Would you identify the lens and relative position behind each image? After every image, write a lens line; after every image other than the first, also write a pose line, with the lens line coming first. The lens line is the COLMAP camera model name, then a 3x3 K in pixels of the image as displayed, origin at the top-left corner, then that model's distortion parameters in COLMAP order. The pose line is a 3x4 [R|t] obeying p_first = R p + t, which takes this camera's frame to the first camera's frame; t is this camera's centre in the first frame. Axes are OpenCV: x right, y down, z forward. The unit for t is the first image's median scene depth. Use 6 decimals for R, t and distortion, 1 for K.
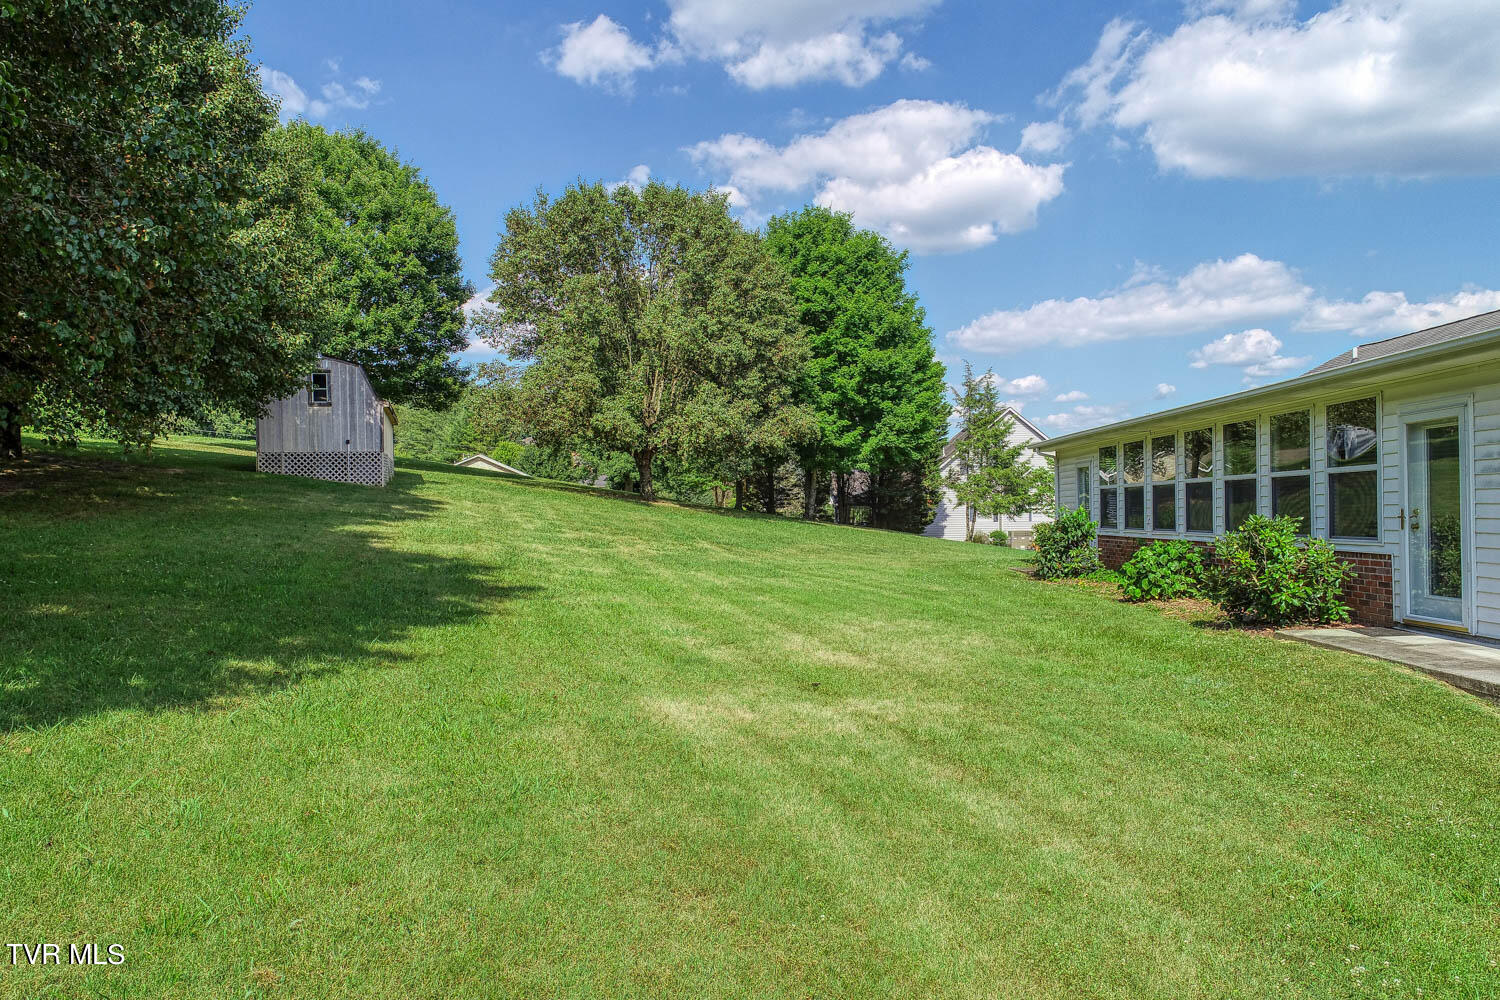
lens RADIAL K [[1012.3, 0, 742.7], [0, 1012.3, 505.0], [0, 0, 1]] dist [-0.000777, -0.001555]
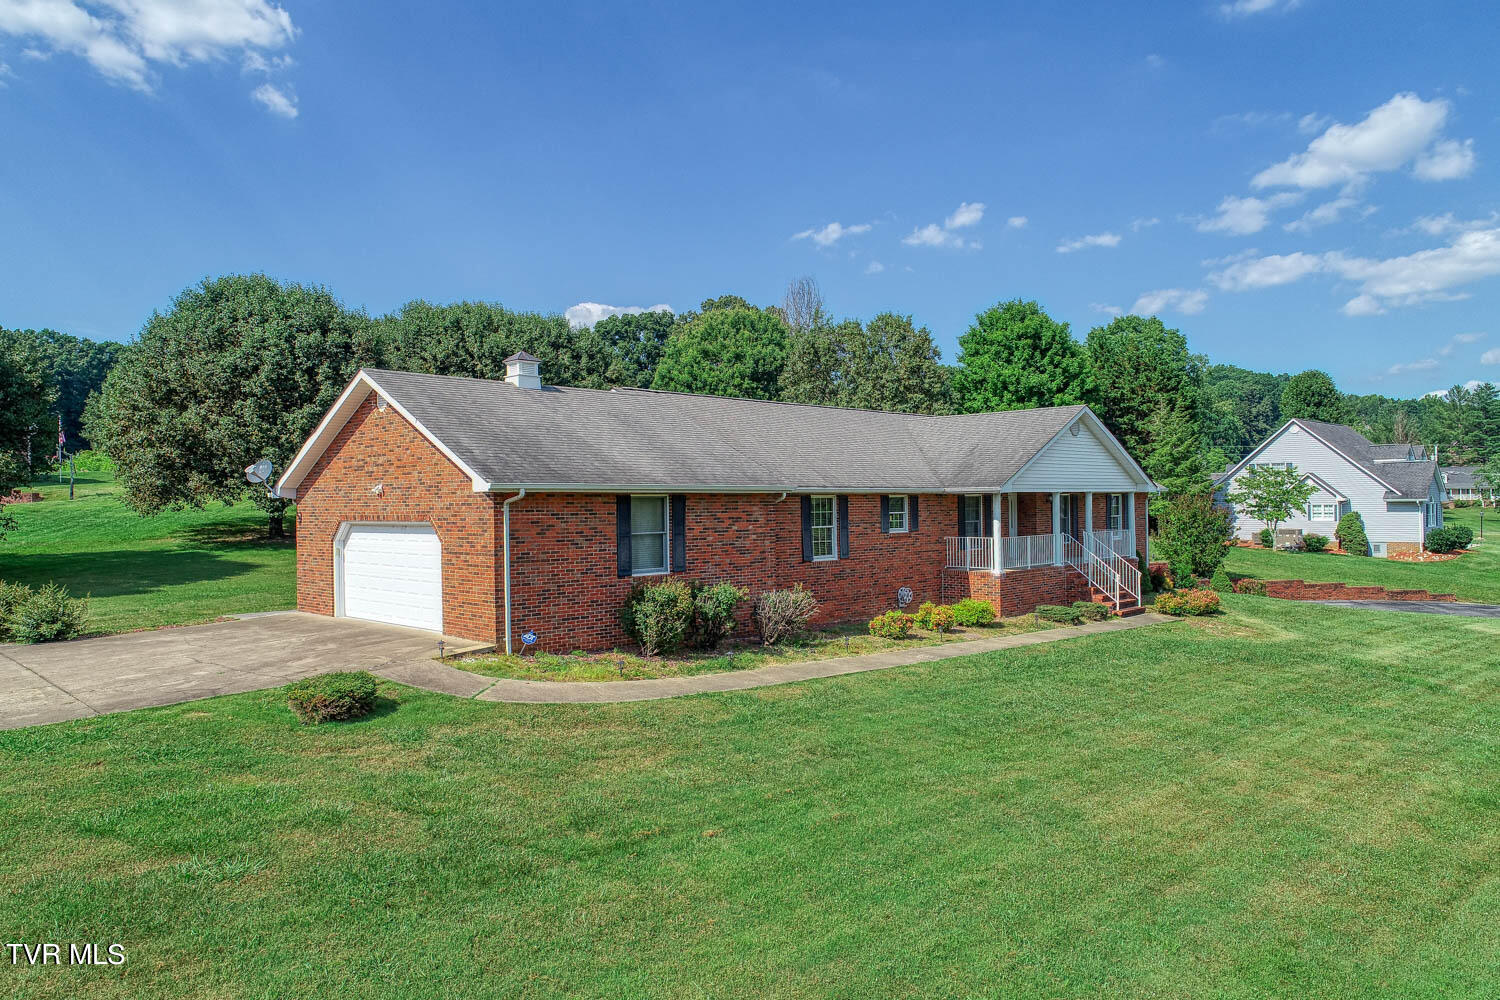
lens RADIAL K [[1012.3, 0, 742.7], [0, 1012.3, 505.0], [0, 0, 1]] dist [-0.000777, -0.001555]
pose [[0.711560, 0.004327, -0.702612, 1.021775], [0.009441, 0.999832, 0.015718, -0.038126], [0.702562, -0.017818, 0.711399, -0.372987]]
